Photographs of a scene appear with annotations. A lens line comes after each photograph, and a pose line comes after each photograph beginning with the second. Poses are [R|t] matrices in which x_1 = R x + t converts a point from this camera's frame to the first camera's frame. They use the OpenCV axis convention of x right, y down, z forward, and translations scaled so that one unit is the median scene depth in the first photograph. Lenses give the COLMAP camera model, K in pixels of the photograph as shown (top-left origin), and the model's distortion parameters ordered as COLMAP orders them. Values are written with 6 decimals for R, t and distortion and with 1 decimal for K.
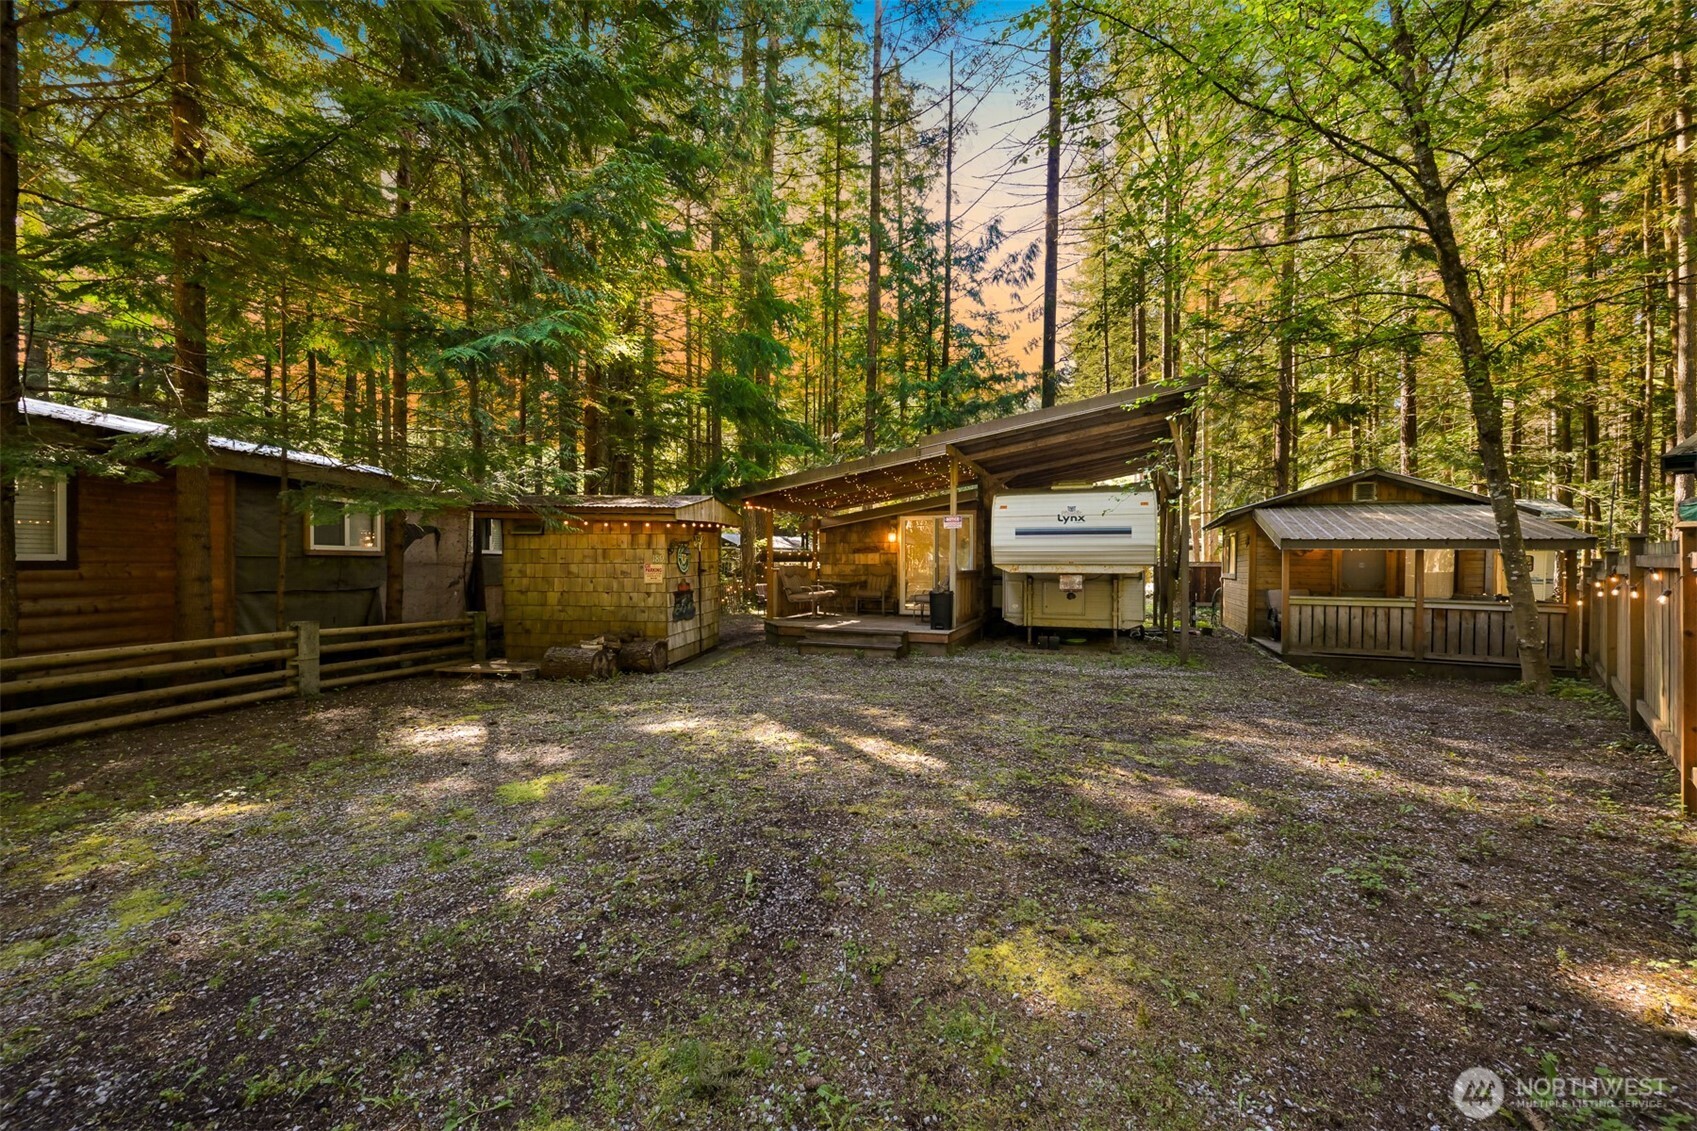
lens RADIAL K [[655.1, 0, 848.5], [0, 655.1, 565.5], [0, 0, 1]] dist [-0.000118, -0.000011]
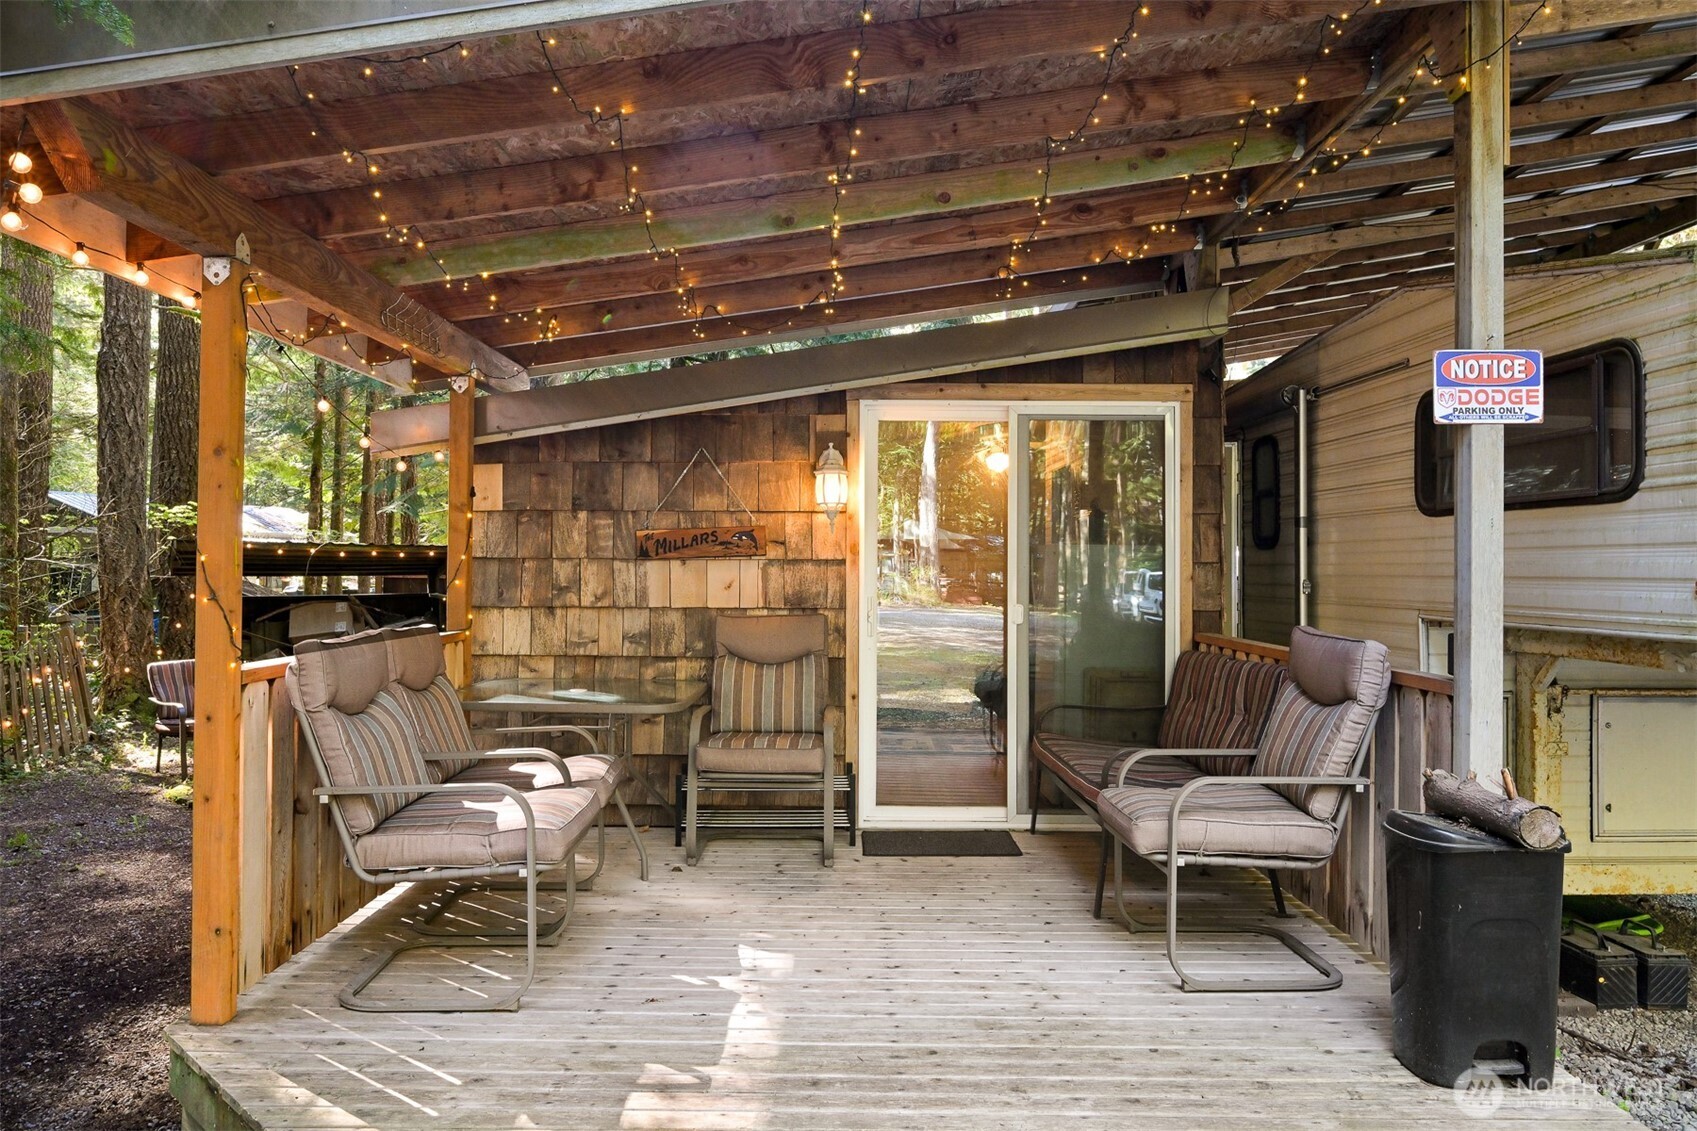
lens RADIAL K [[1185.4, 0, 848.5], [0, 1185.4, 565.5], [0, 0, 1]] dist [0.000681, 0.000034]
pose [[0.928037, 0.000891, 0.372486, -0.100331], [-0.000431, 0.999999, -0.001319, -0.021165], [-0.372487, 0.001063, 0.928037, 0.790861]]
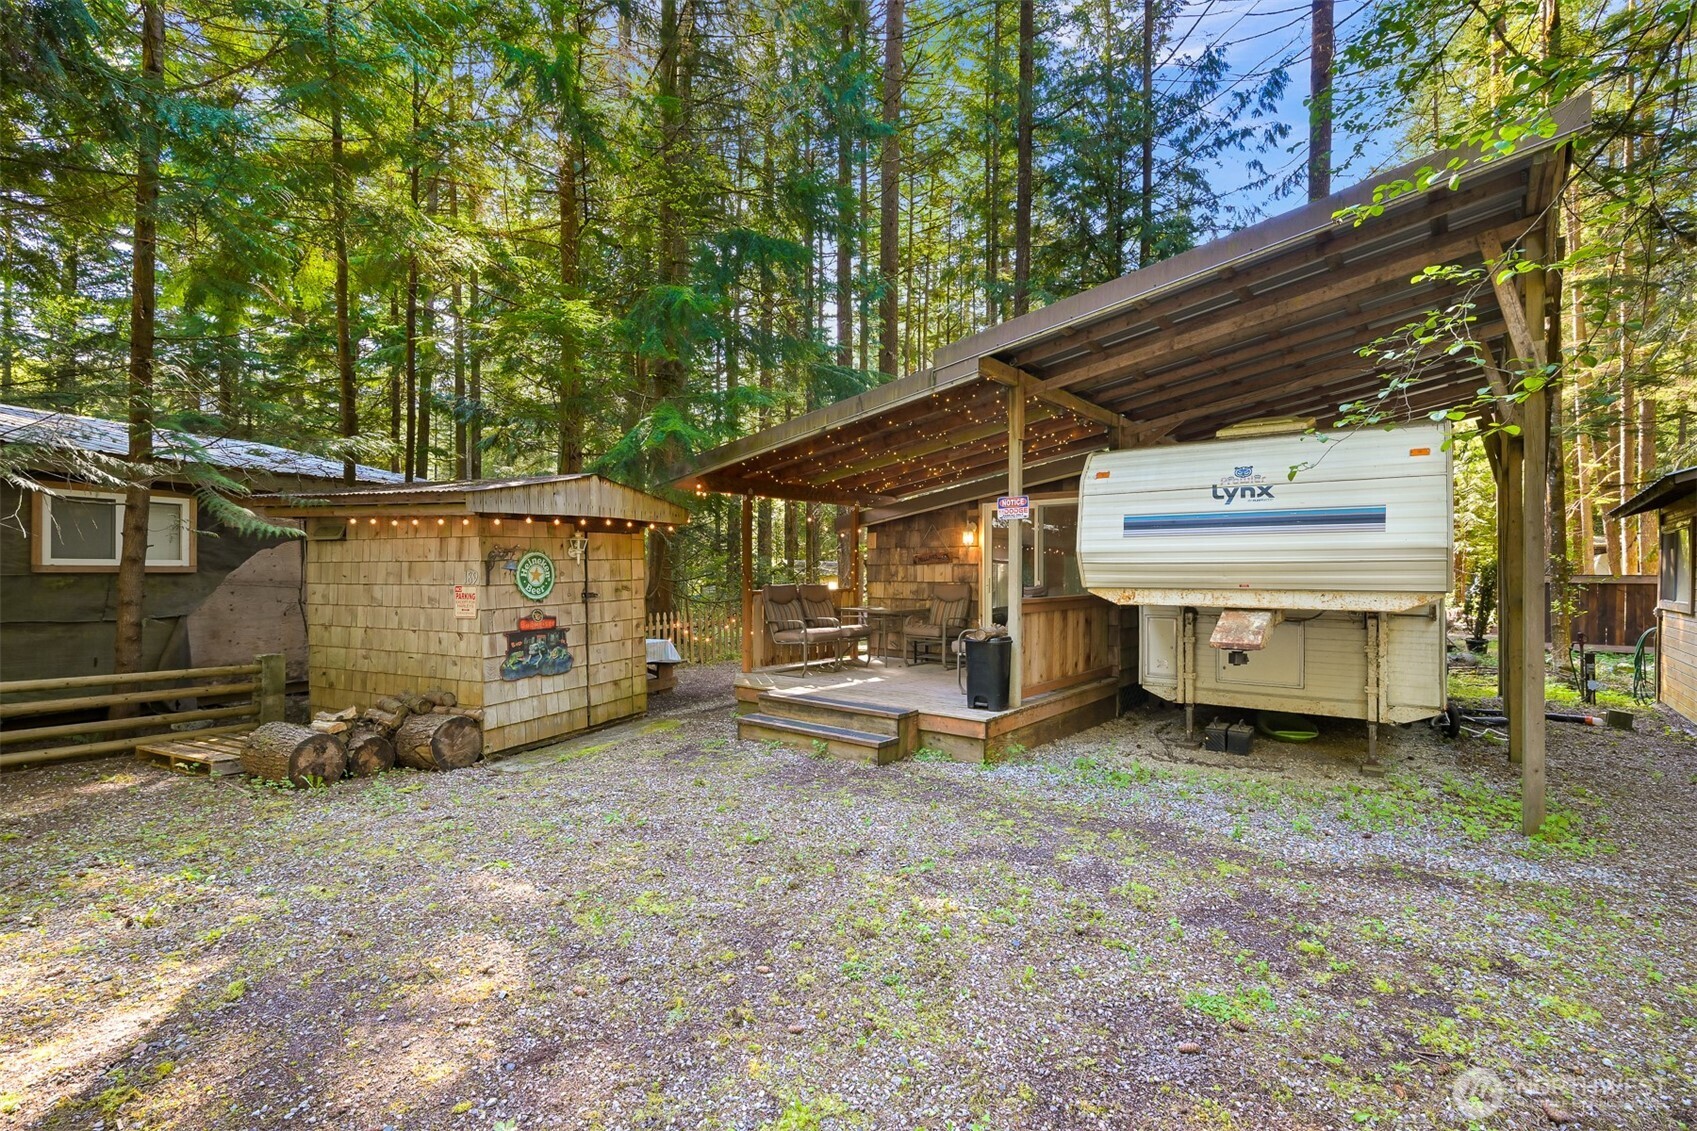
lens RADIAL K [[769.3, 0, 848.5], [0, 769.3, 565.5], [0, 0, 1]] dist [-0.001086, -0.000216]
pose [[0.955011, -0.002699, -0.296558, 0.218535], [-0.000981, 0.999924, -0.012262, -0.011338], [0.296568, 0.012002, 0.954936, 0.362931]]
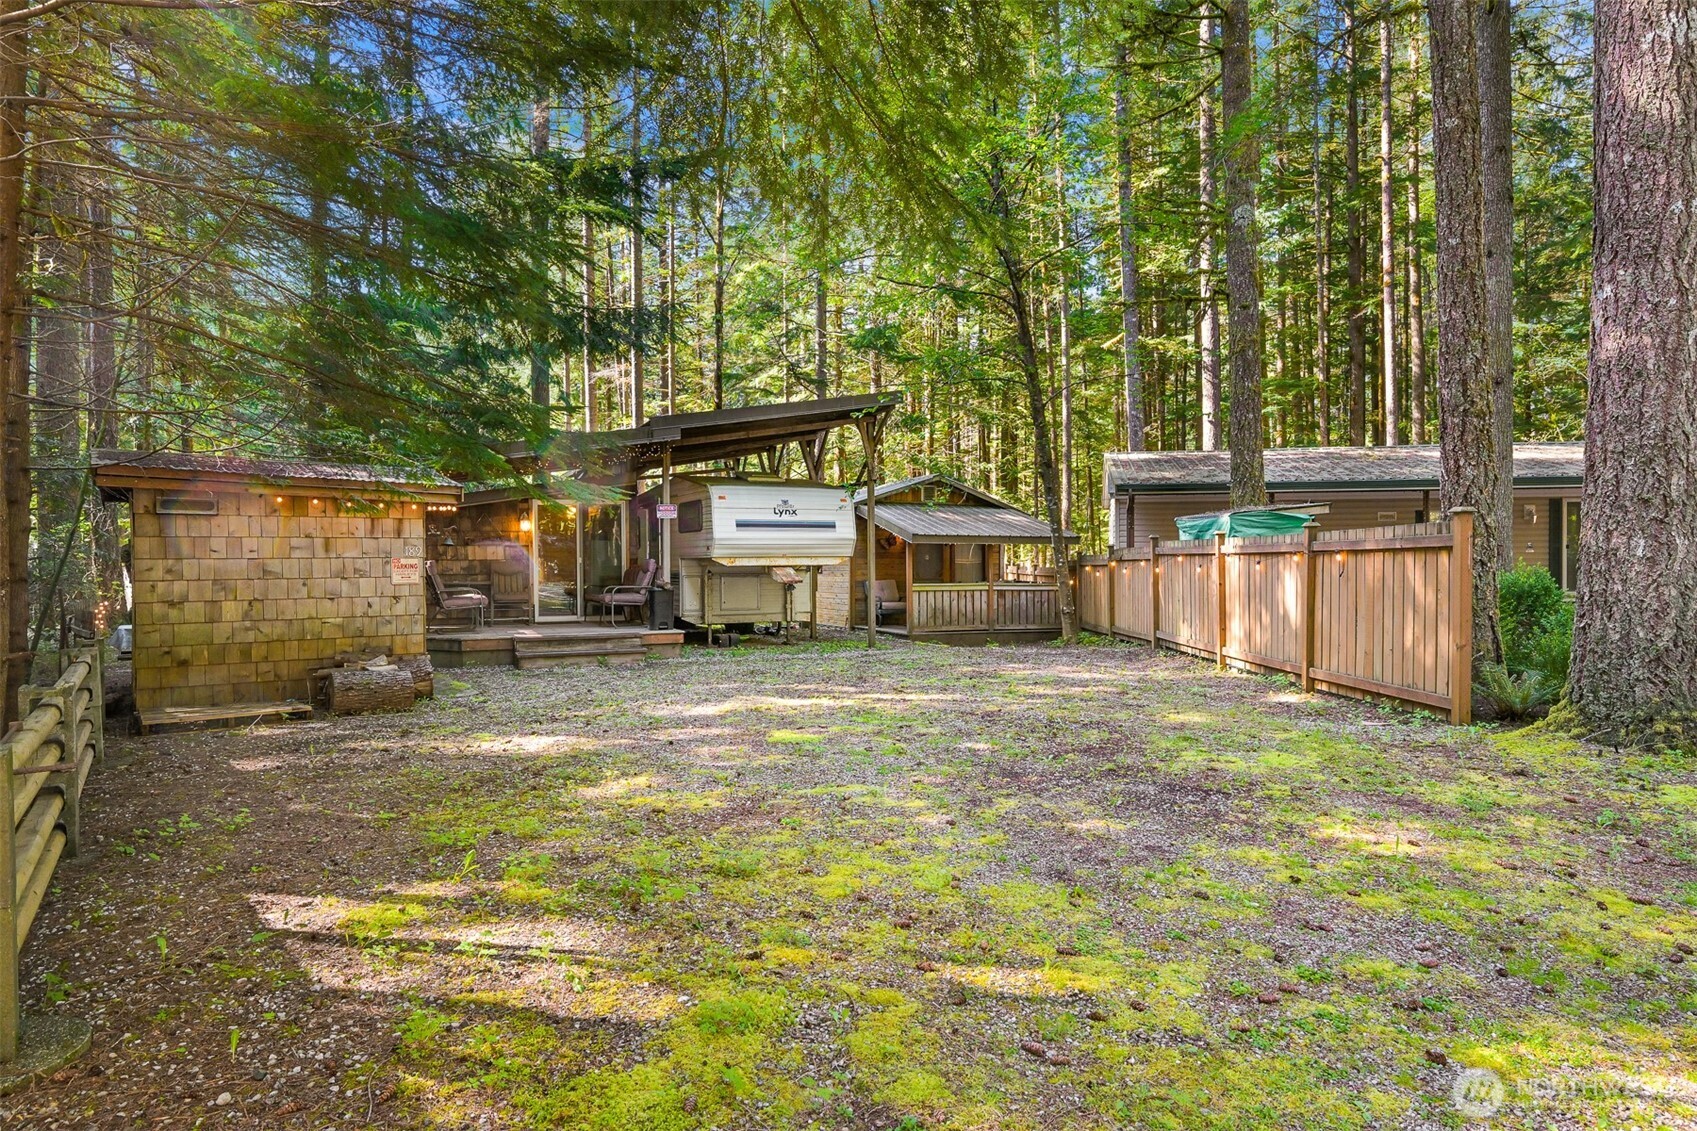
lens RADIAL K [[987.3, 0, 848.5], [0, 987.3, 565.5], [0, 0, 1]] dist [0.000079, 0.000059]
pose [[0.703157, -0.010798, 0.710953, -0.642651], [0.011653, 0.999925, 0.003662, 0.006688], [-0.710939, 0.005710, 0.703230, -0.142871]]
